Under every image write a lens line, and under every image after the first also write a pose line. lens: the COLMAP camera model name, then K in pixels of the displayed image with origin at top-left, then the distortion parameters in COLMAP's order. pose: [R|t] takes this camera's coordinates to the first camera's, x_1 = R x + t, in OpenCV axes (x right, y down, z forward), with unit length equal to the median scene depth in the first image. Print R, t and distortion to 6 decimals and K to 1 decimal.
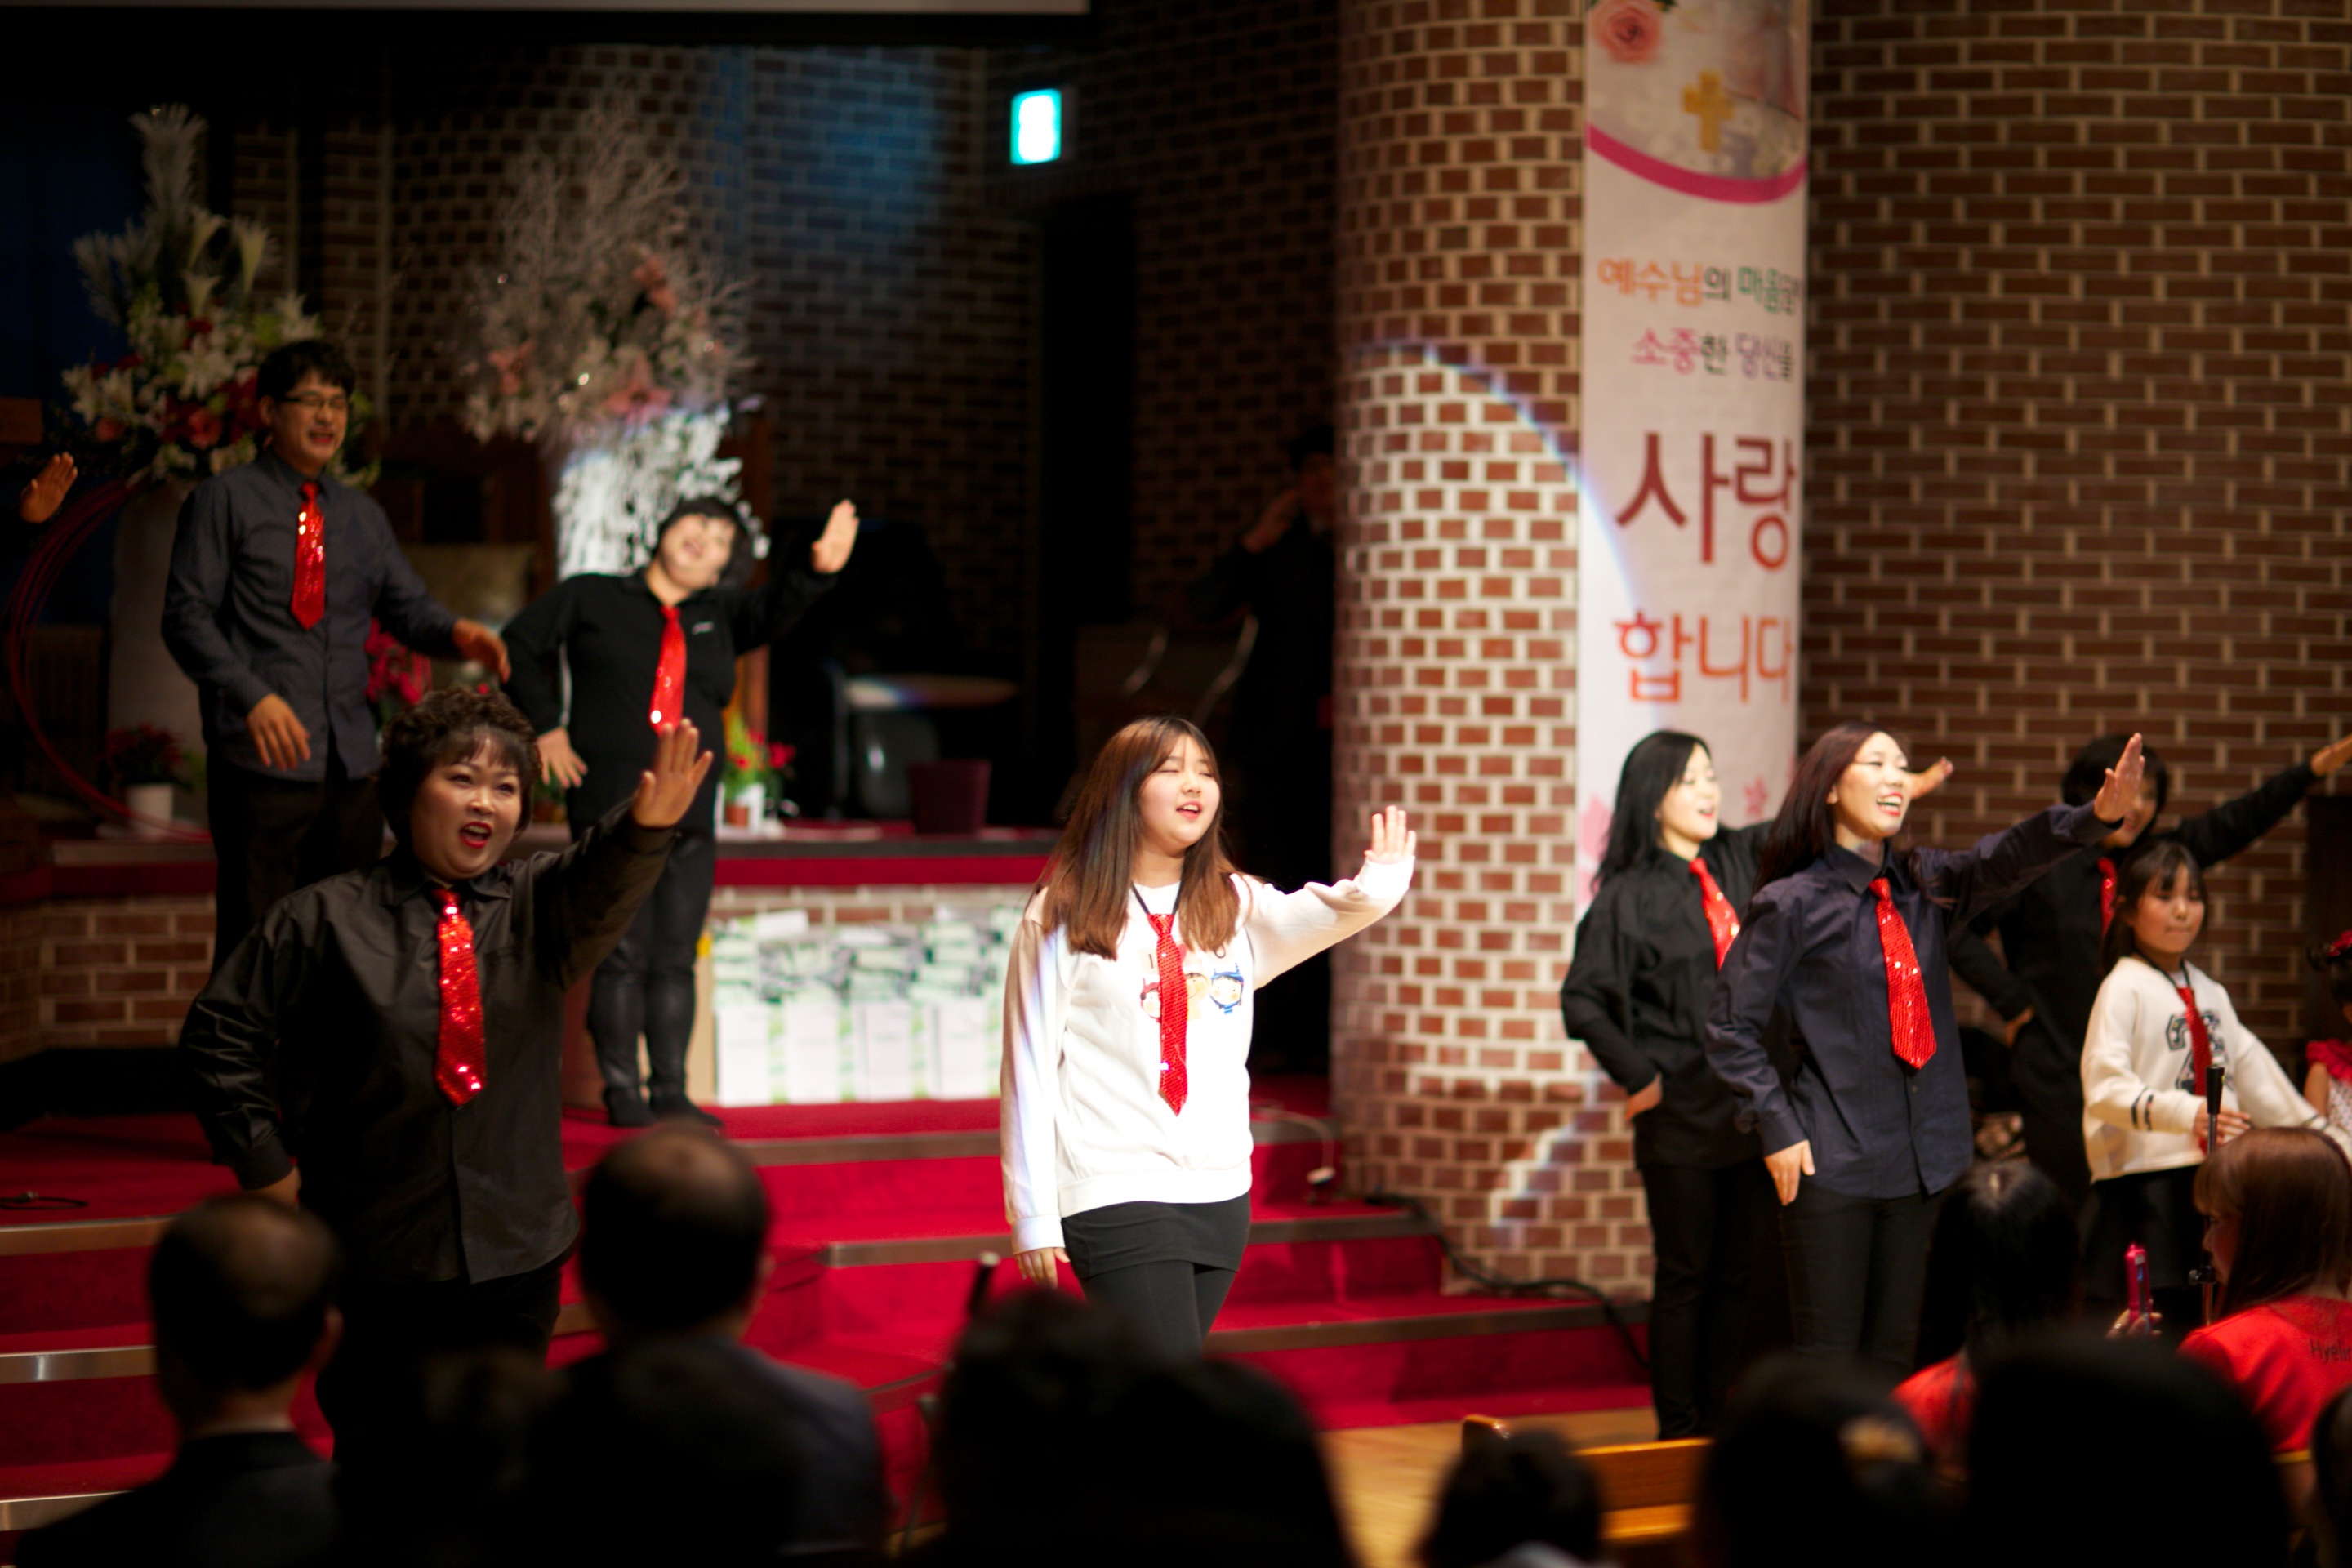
lens RADIAL K [[5438.3, 0, 1176.0], [0, 5438.3, 784.0], [0, 0, 1]] dist [-0.068972, -0.742369]
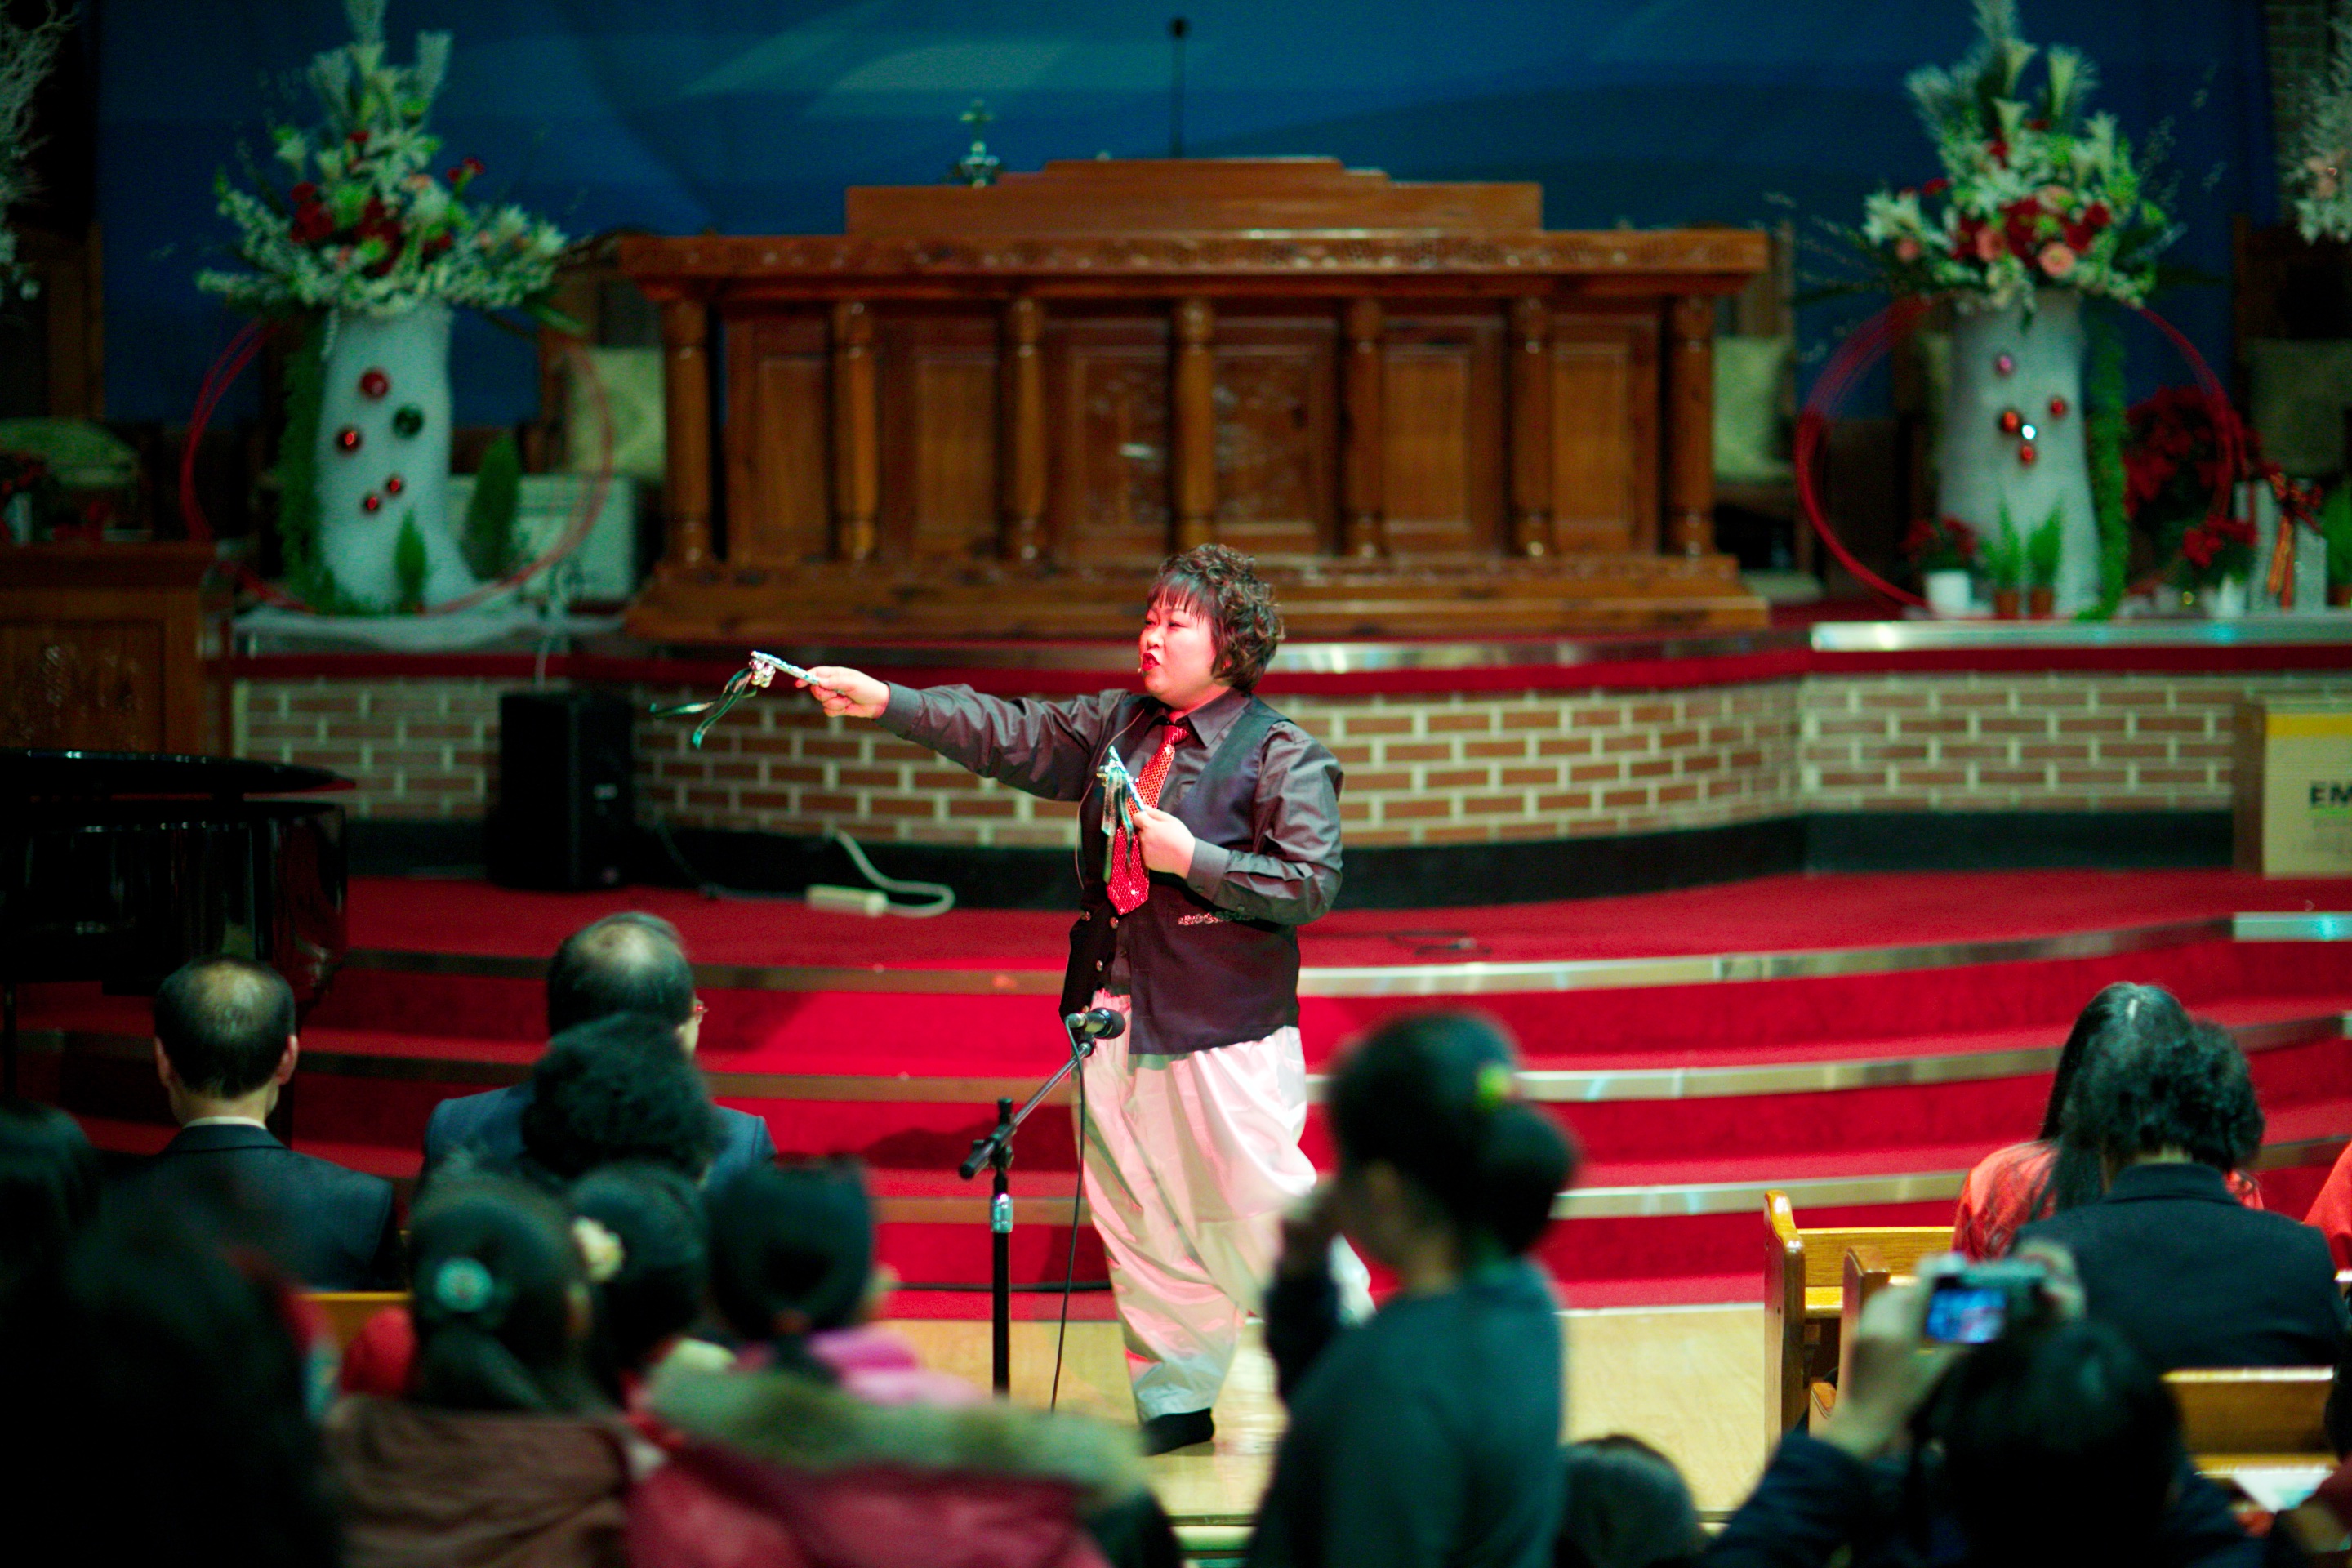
lens RADIAL K [[5438.3, 0, 1176.0], [0, 5438.3, 784.0], [0, 0, 1]] dist [-0.068972, -0.742369]
pose [[0.815950, 0.018297, -0.577833, 0.308358], [0.011261, 0.998806, 0.047528, -0.010595], [0.578013, -0.045288, 0.814770, 0.012212]]
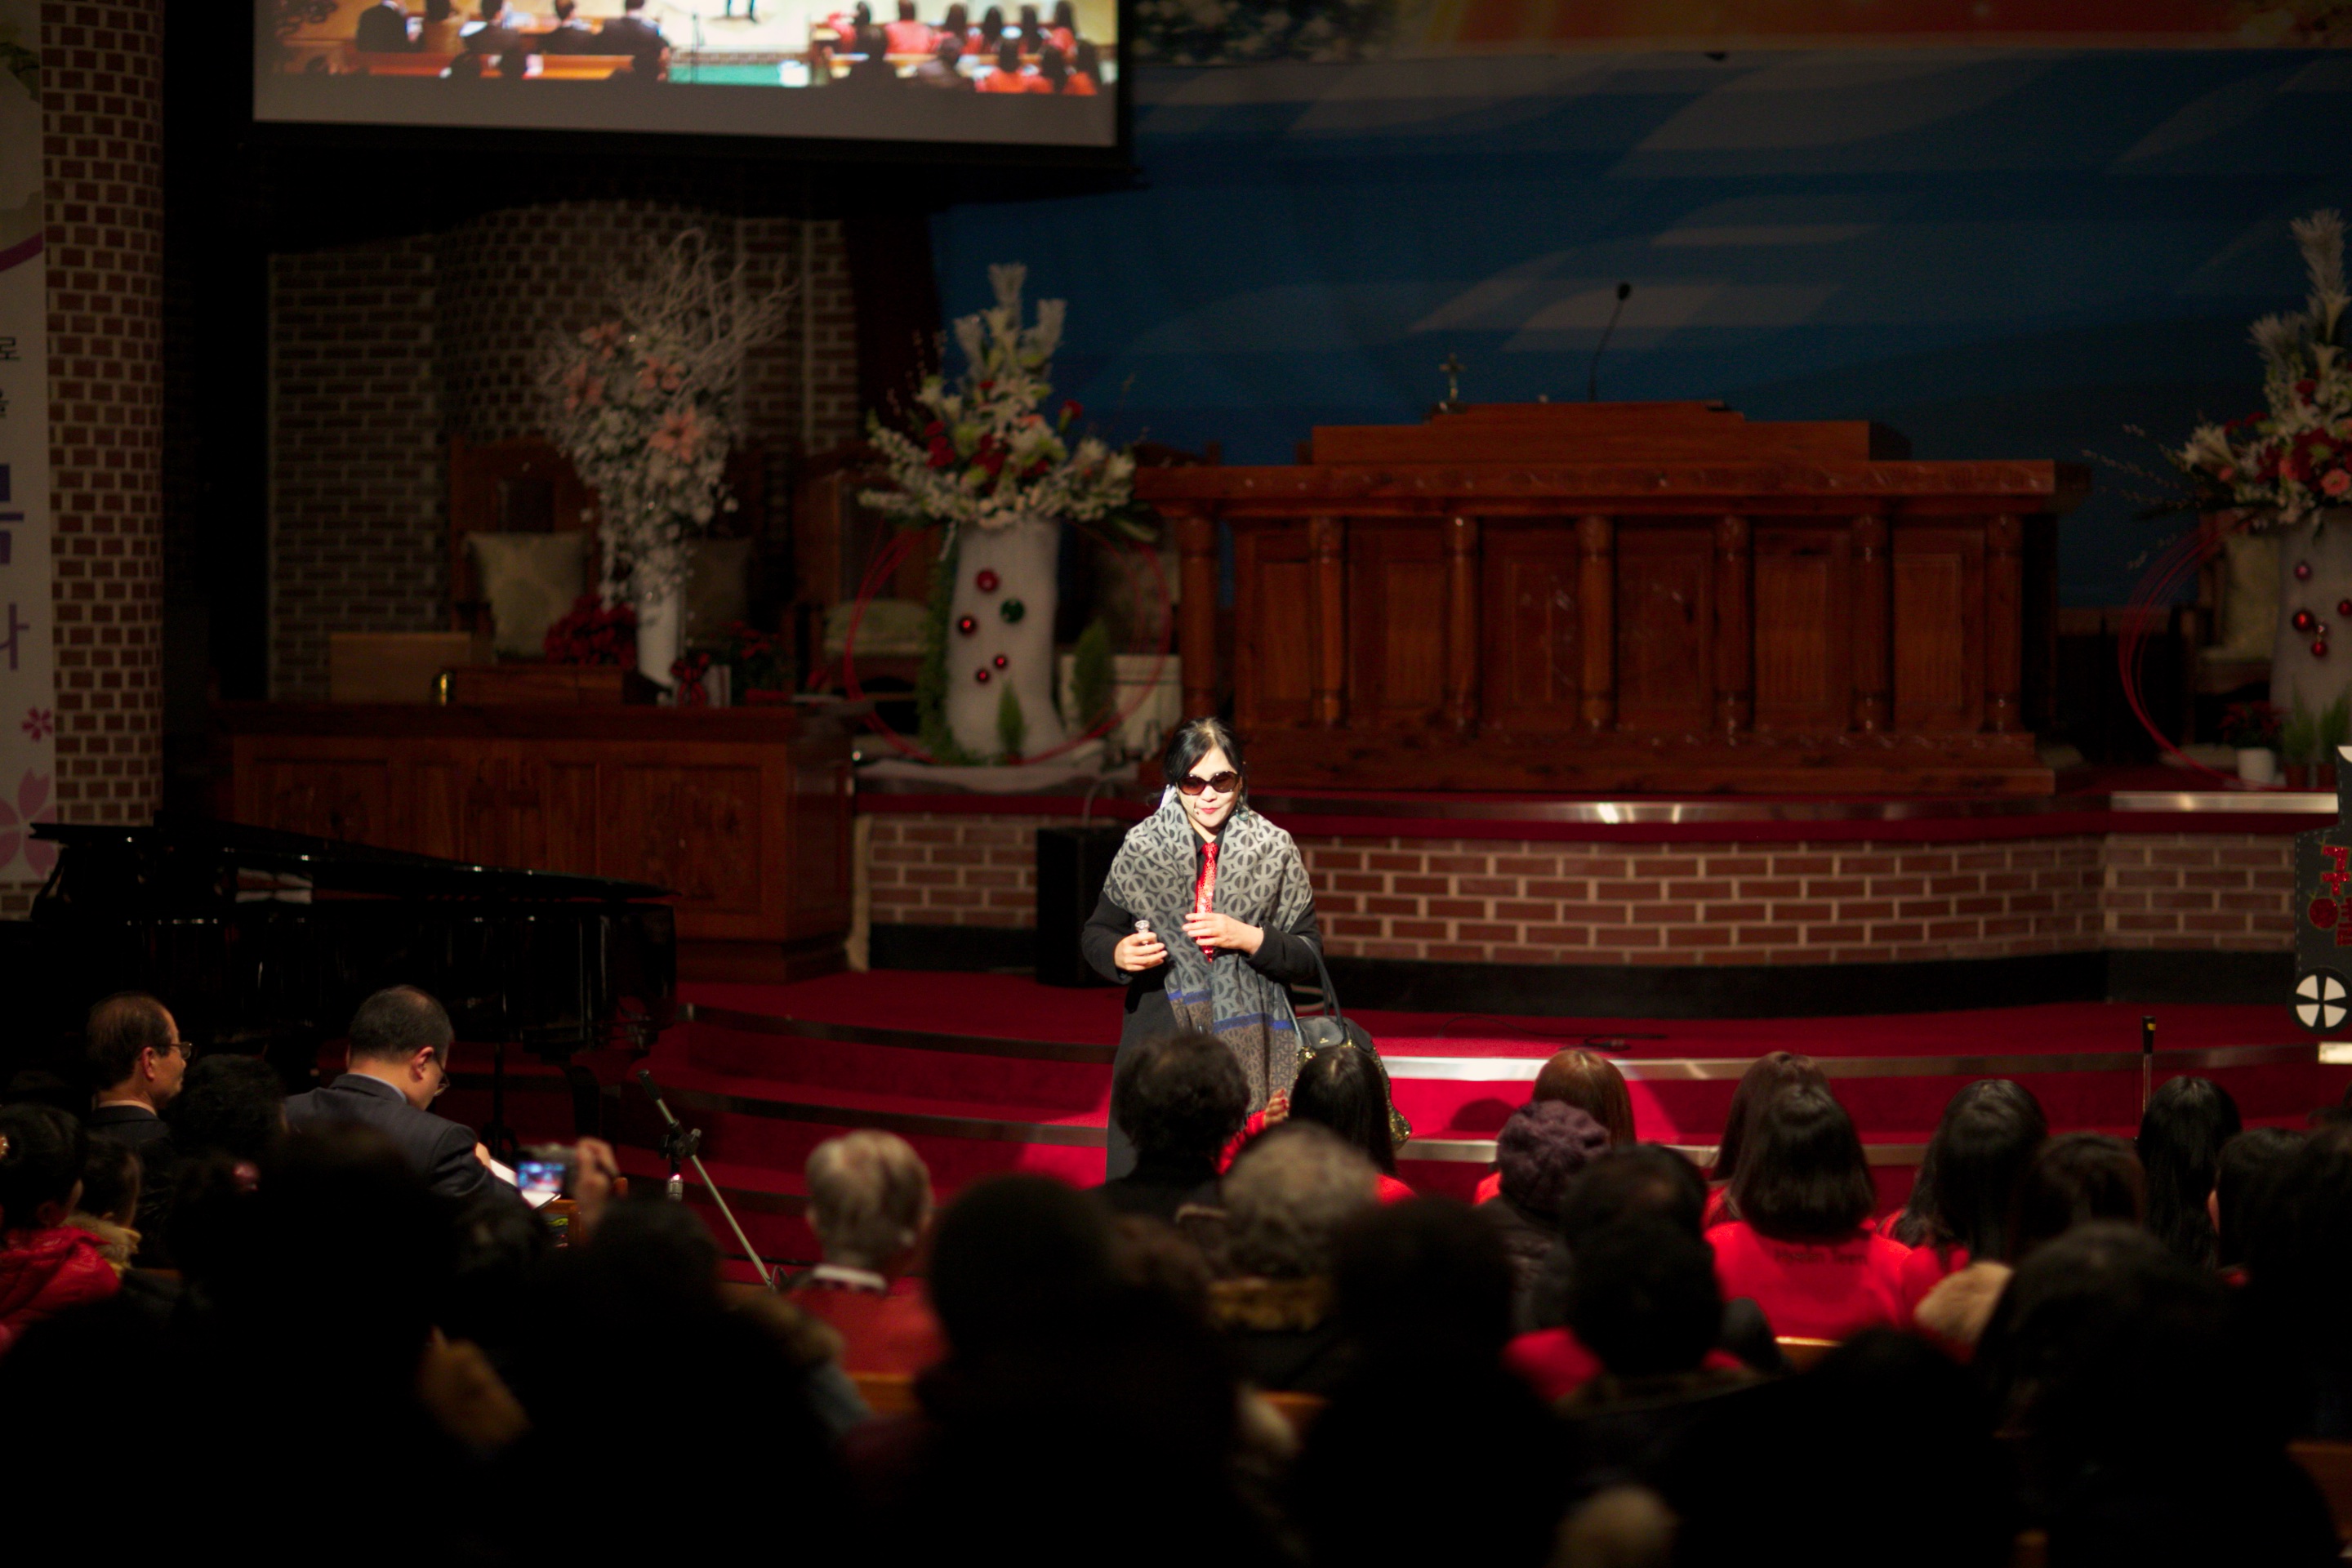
lens RADIAL K [[5438.3, 0, 1176.0], [0, 5438.3, 784.0], [0, 0, 1]] dist [-0.068972, -0.742369]
pose [[0.595479, 0.015871, -0.803214, 0.667397], [0.001646, 0.999779, 0.020975, -0.017989], [0.803369, -0.013812, 0.595321, 0.028646]]
